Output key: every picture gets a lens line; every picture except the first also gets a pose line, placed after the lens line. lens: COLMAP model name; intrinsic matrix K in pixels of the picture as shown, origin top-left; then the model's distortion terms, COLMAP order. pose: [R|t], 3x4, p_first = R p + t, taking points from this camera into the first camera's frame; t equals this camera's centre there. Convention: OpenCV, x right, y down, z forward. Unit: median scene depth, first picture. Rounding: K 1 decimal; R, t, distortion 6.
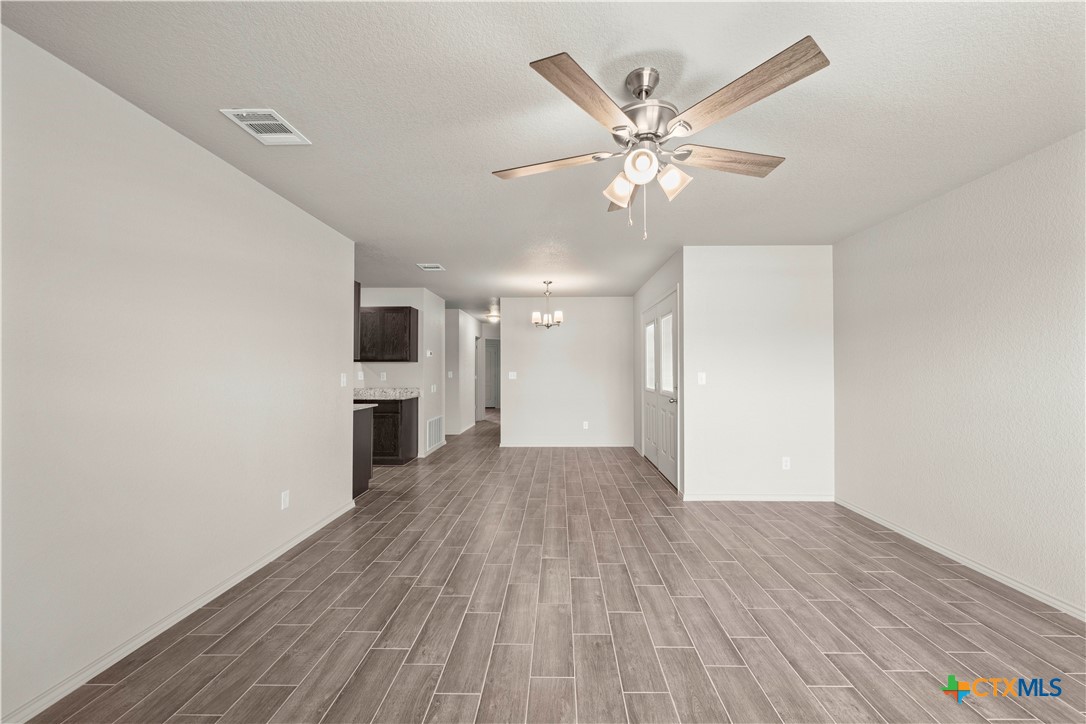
lens RADIAL K [[427.2, 0, 551.2], [0, 427.2, 362.5], [0, 0, 1]] dist [0.000091, -0.000112]
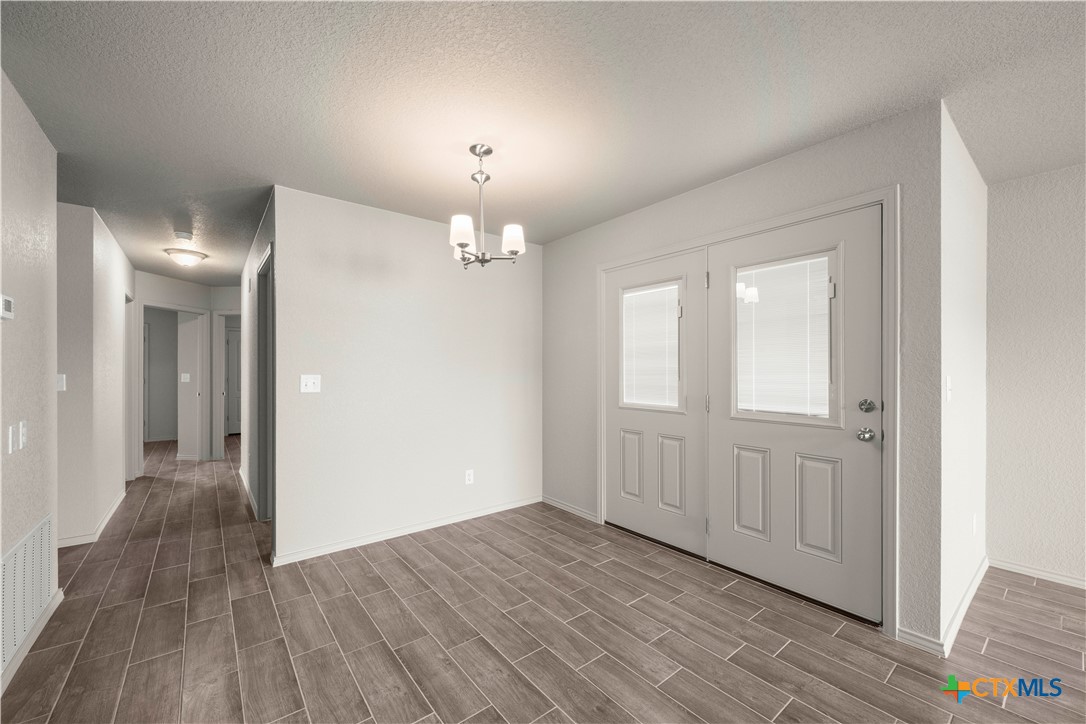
lens RADIAL K [[429.7, 0, 548.6], [0, 429.7, 371.5], [0, 0, 1]] dist [0.000498, -0.000056]
pose [[0.767046, 0.001051, 0.641592, -0.376802], [-0.013094, 0.999816, 0.014017, 0.021123], [-0.641459, -0.019153, 0.766918, 1.126071]]
